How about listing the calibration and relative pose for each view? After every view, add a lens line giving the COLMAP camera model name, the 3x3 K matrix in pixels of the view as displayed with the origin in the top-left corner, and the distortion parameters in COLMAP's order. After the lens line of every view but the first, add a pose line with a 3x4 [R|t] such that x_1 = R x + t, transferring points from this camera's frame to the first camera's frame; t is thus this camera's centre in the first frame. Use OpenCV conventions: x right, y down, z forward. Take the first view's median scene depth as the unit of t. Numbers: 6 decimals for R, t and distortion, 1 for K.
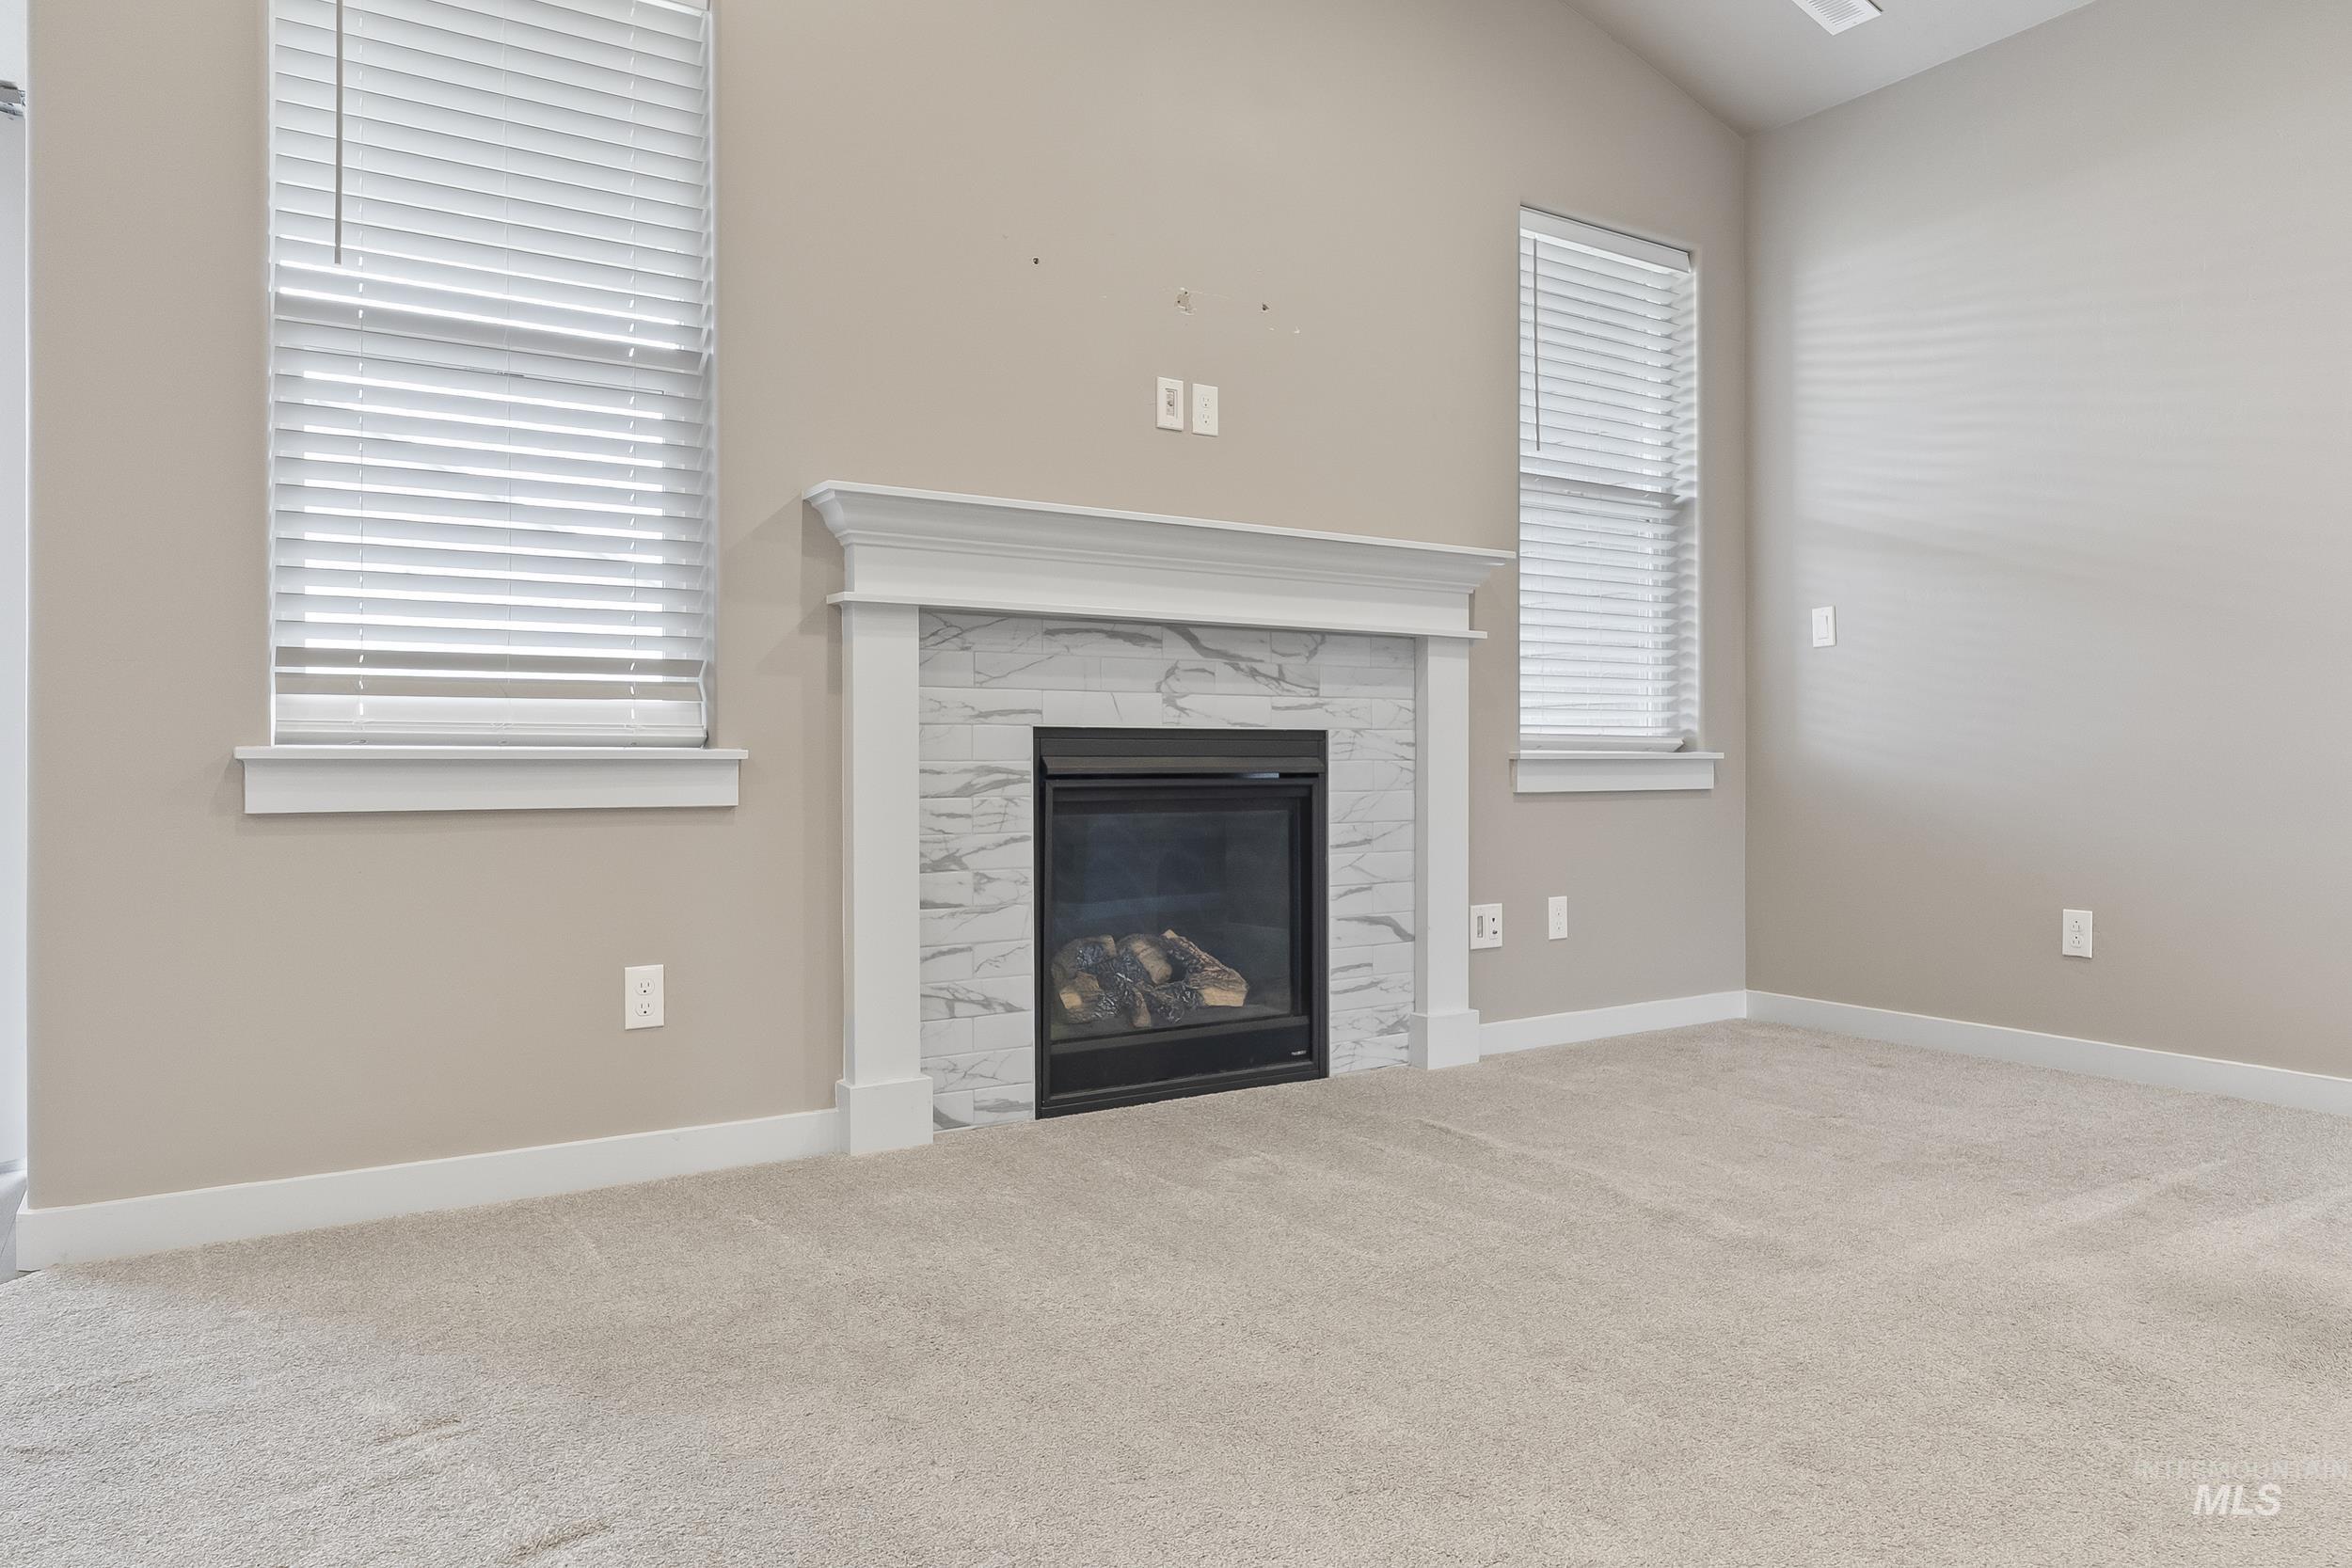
lens RADIAL K [[1522.1, 0, 1172.0], [0, 1522.1, 765.0], [0, 0, 1]] dist [-0.001019, 0.000071]
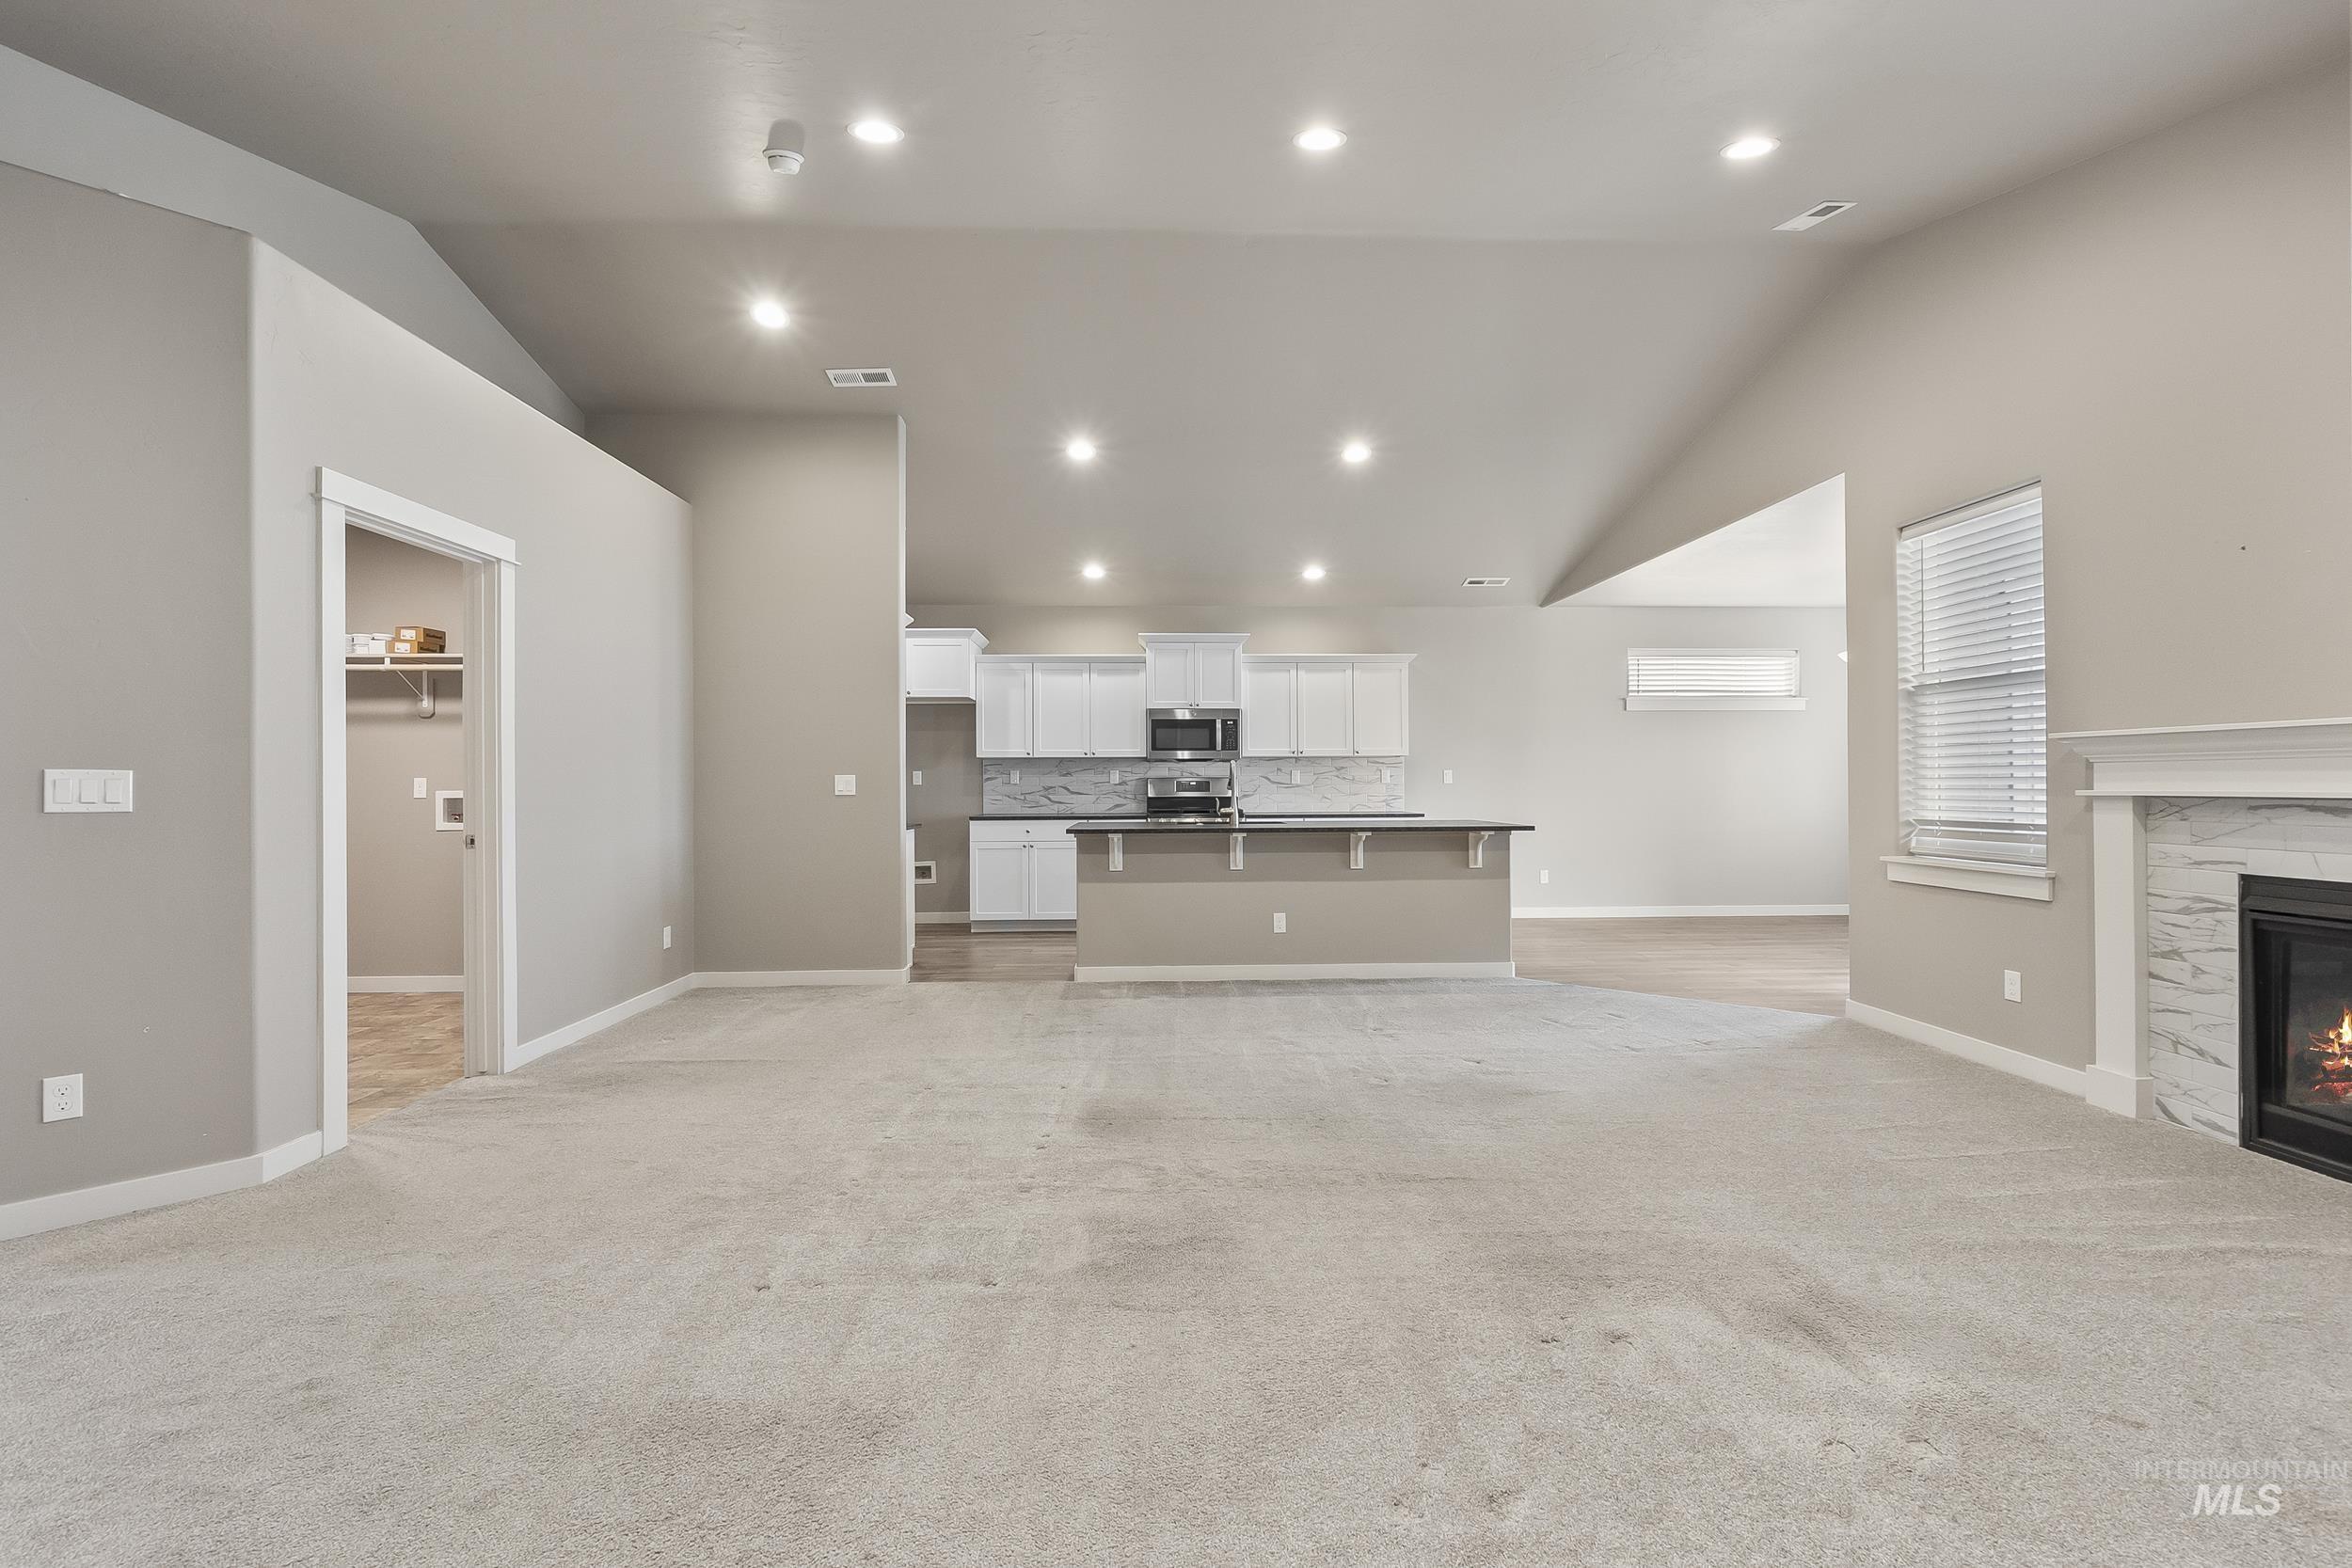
lens RADIAL K [[990.5, 0, 1181.1], [0, 990.5, 784.7], [0, 0, 1]] dist [-0.005882, -0.000489]
pose [[-0.514404, 0.004765, -0.857535, 1.154040], [0.004724, 0.999985, 0.002723, -0.110255], [0.857535, -0.002650, -0.514419, 0.585438]]
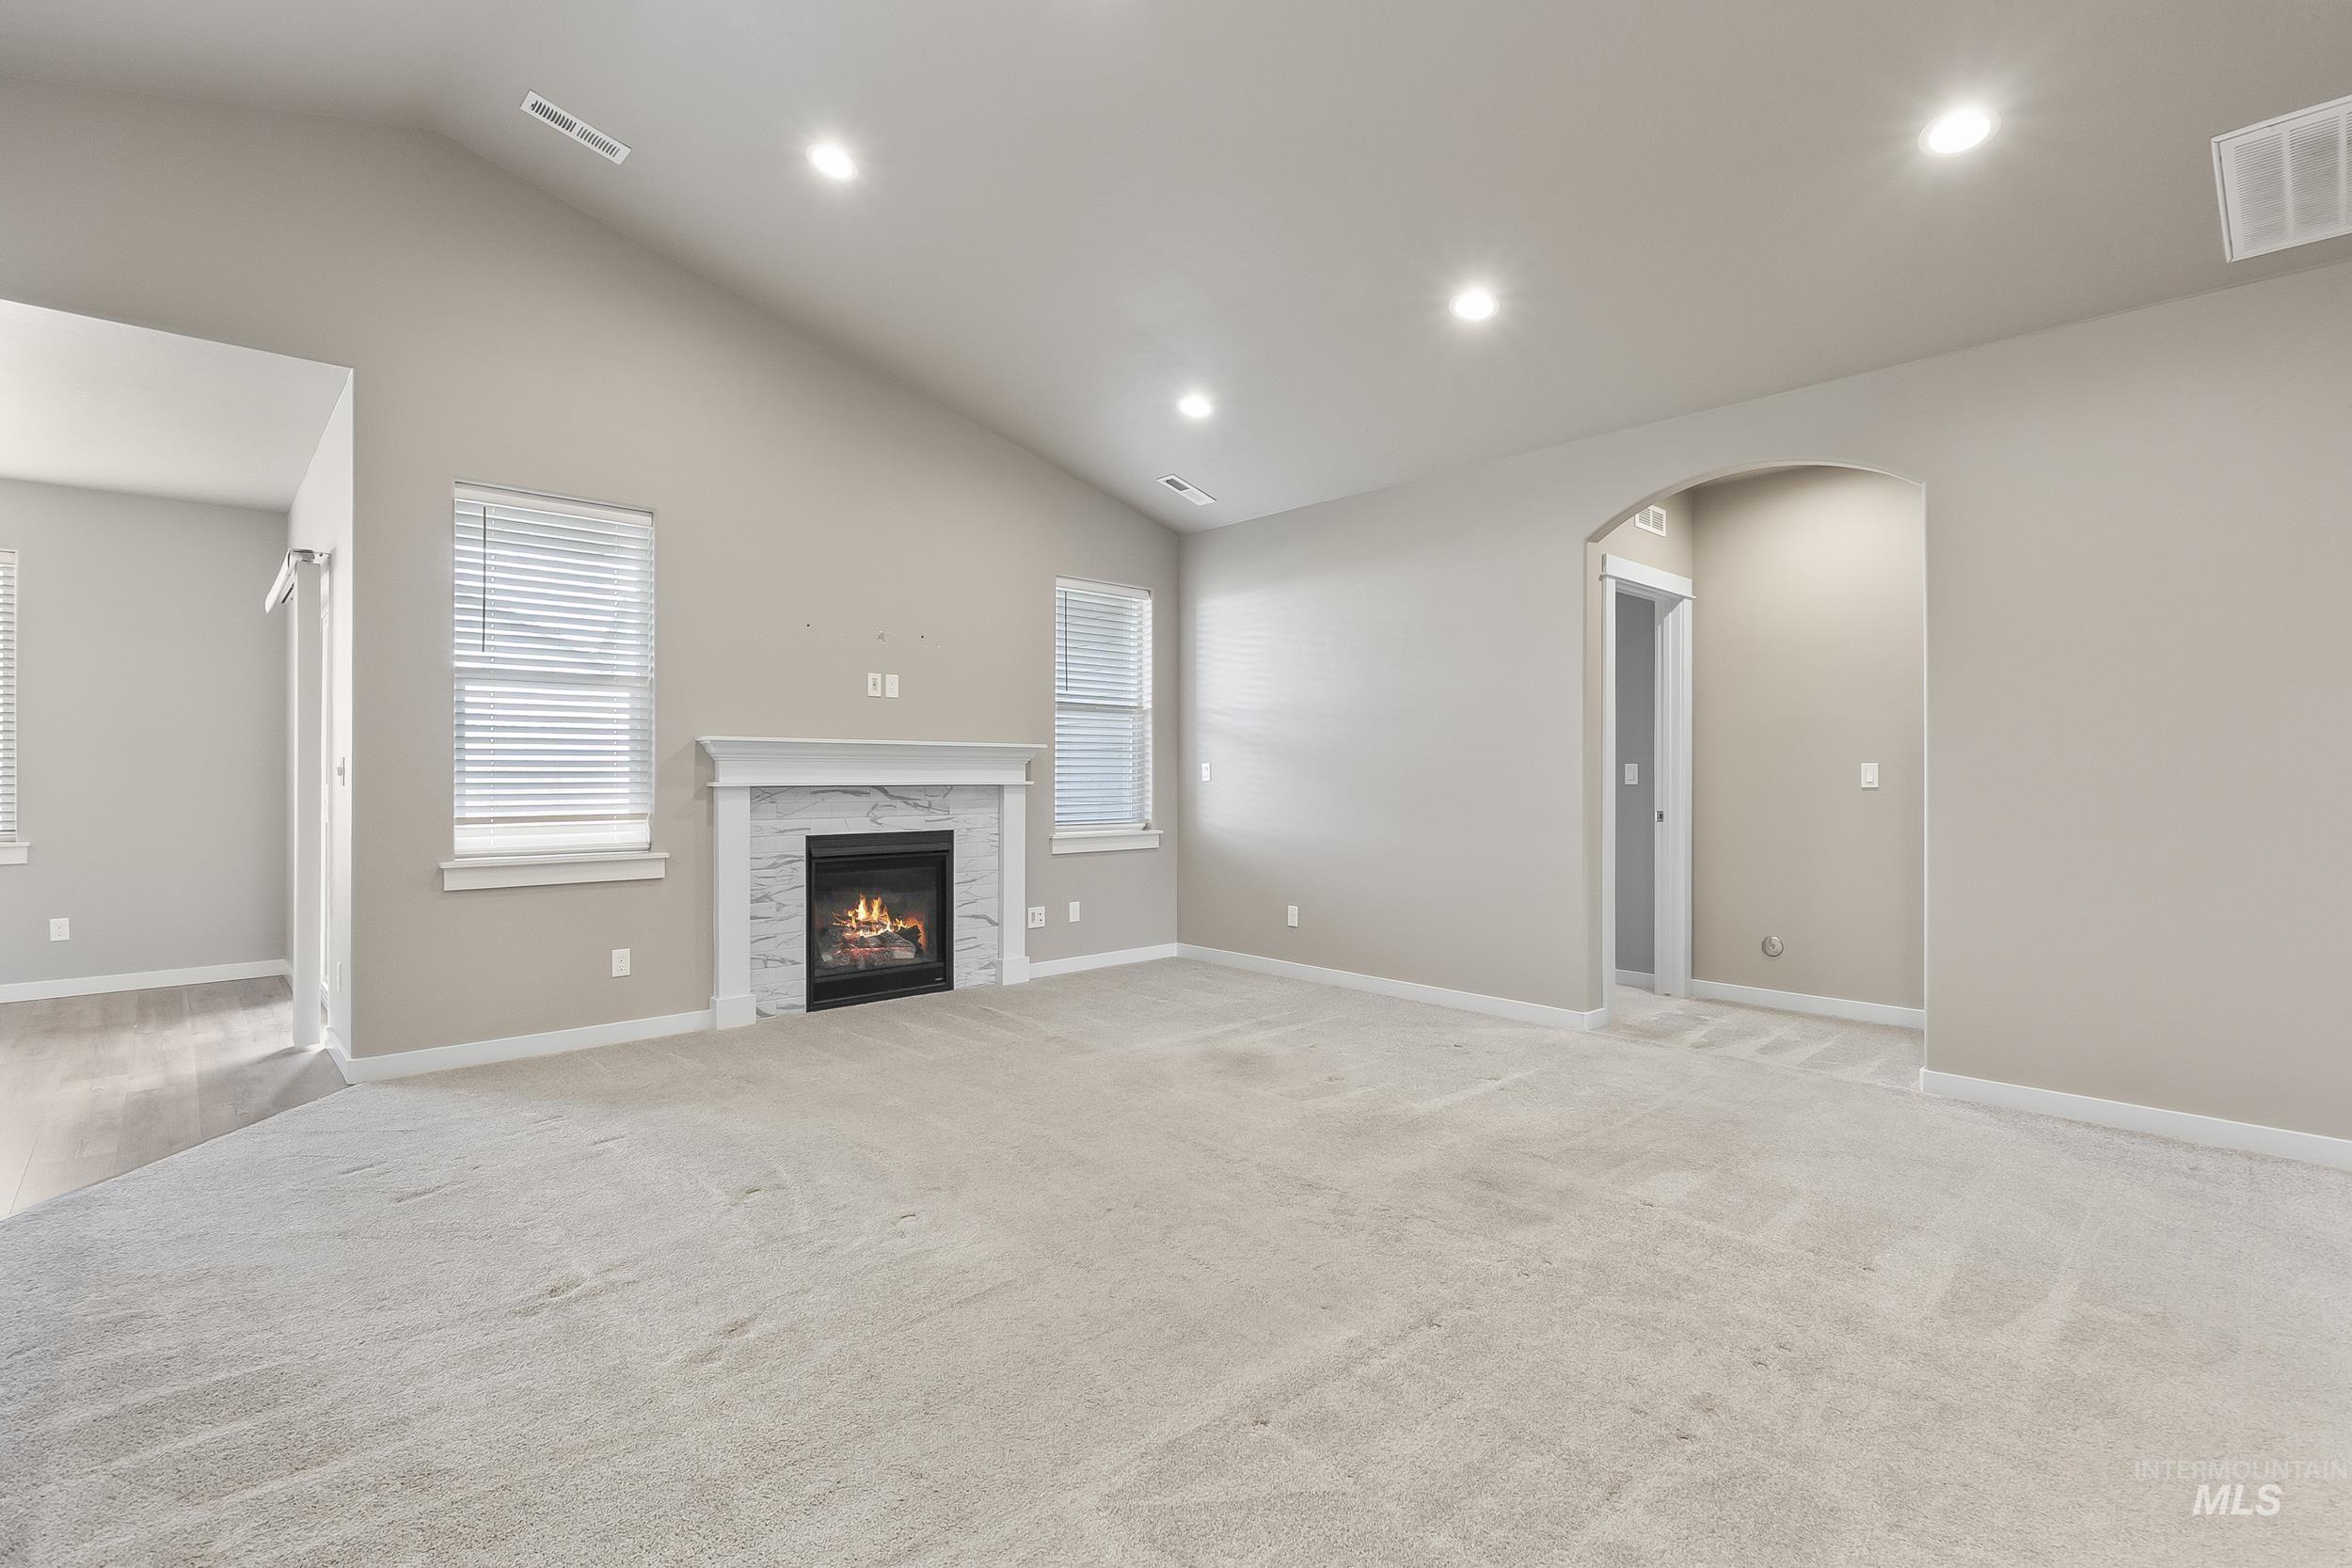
lens RADIAL K [[1081.7, 0, 1179.3], [0, 1081.7, 776.5], [0, 0, 1]] dist [-0.001452, -0.000215]
pose [[0.984846, 0.003083, 0.173401, 0.162079], [-0.003266, 0.999994, 0.000775, -0.108046], [-0.173398, -0.001330, 0.984851, -0.612473]]
